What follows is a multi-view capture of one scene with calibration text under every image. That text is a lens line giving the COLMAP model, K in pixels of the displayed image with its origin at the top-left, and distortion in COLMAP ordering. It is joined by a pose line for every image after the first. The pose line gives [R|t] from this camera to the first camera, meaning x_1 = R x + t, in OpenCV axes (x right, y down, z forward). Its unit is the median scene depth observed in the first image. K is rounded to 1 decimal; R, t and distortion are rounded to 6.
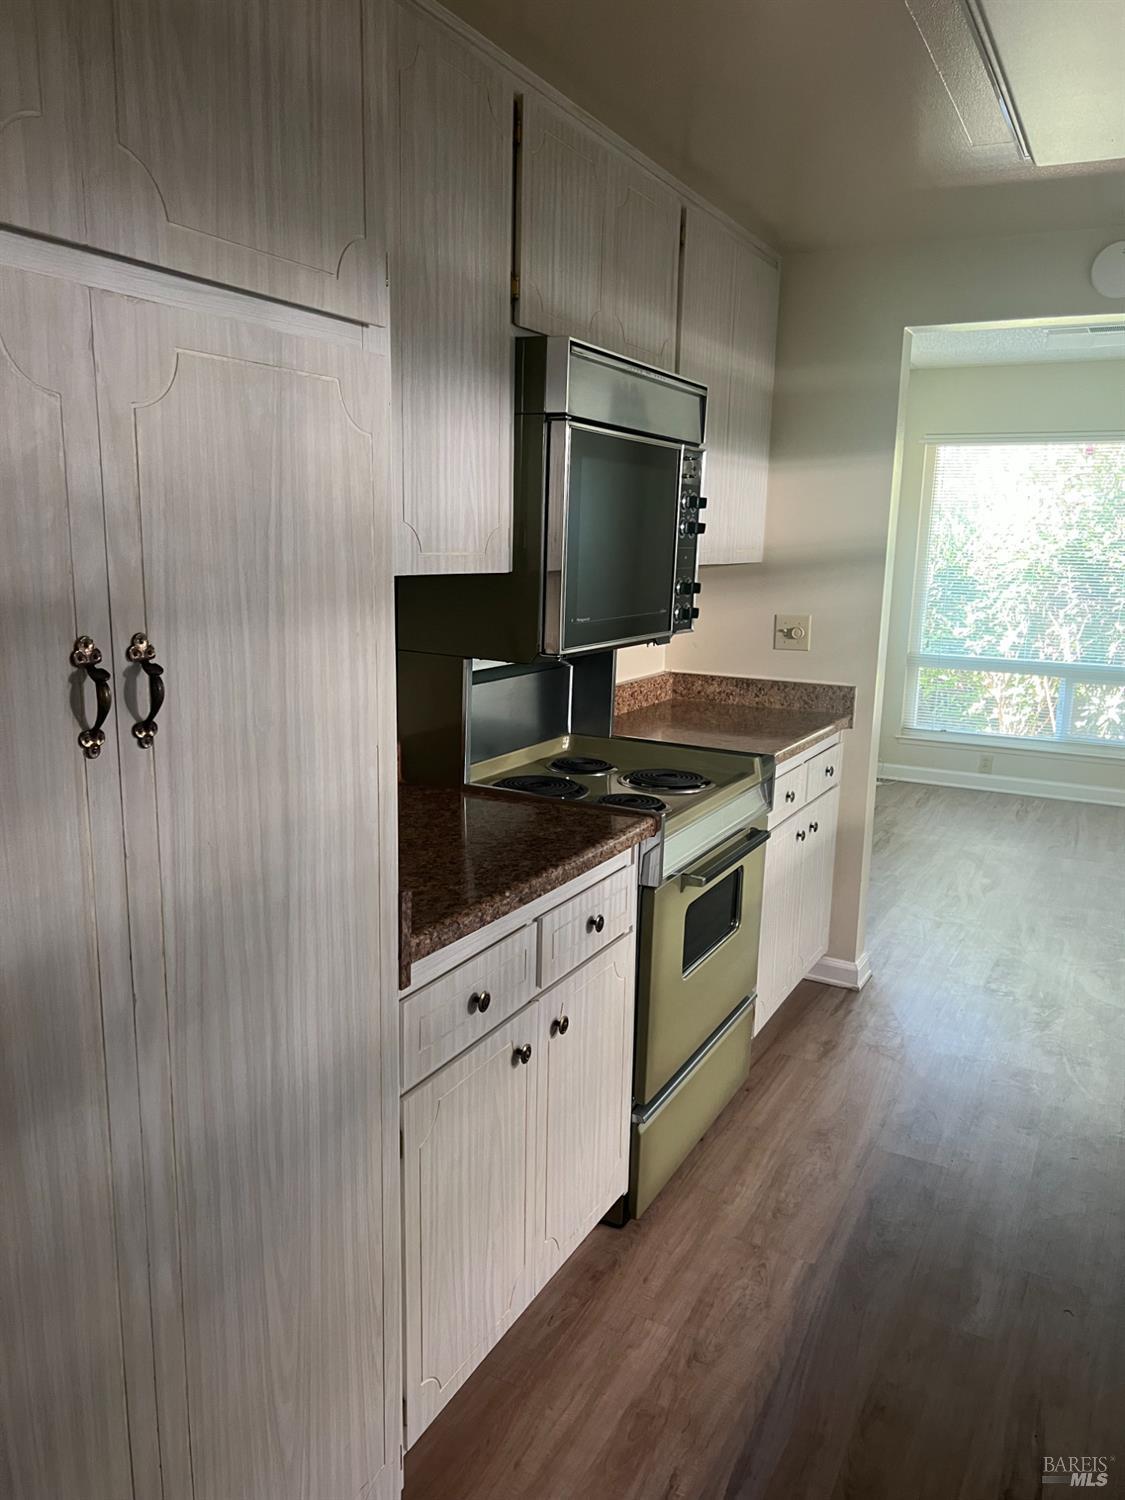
lens RADIAL K [[1125.4, 0, 569.5], [0, 1125.4, 745.5], [0, 0, 1]] dist [0.056189, -0.059241]
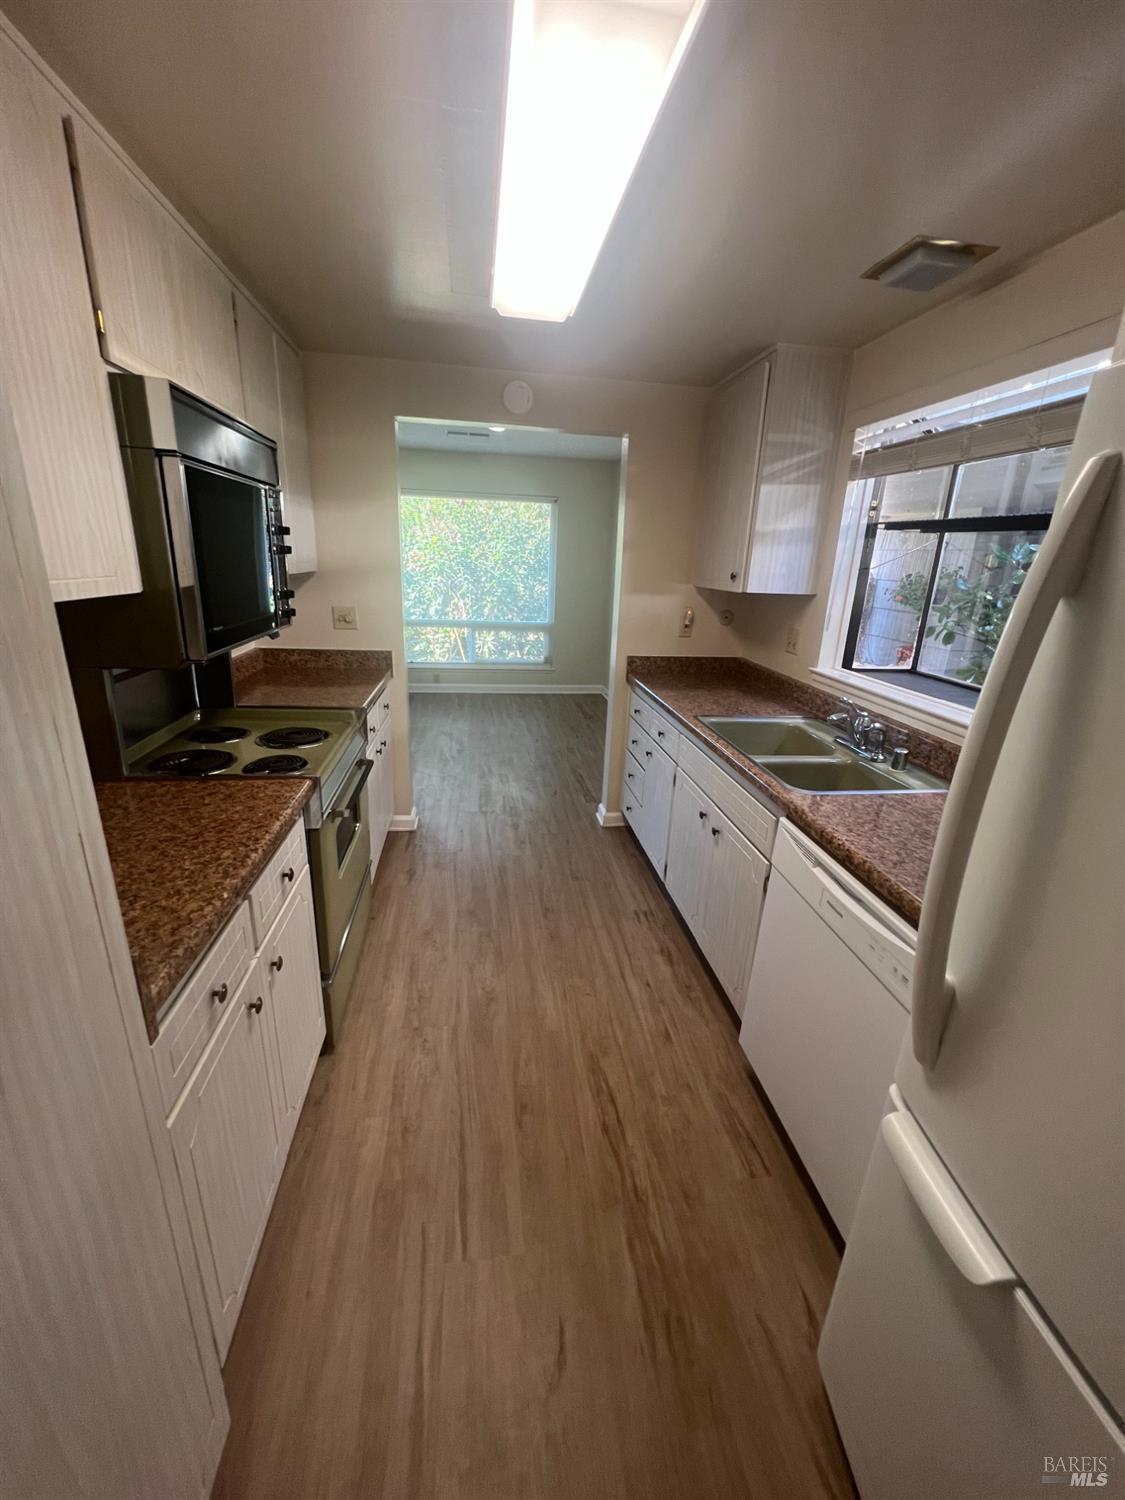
lens RADIAL K [[599.2, 0, 576.7], [0, 599.2, 744.3], [0, 0, 1]] dist [0.000228, 0.000389]
pose [[0.806572, -0.161175, 0.568739, -0.049802], [0.080280, 0.983065, 0.164739, -0.049833], [-0.585659, -0.087215, 0.805851, 0.179022]]
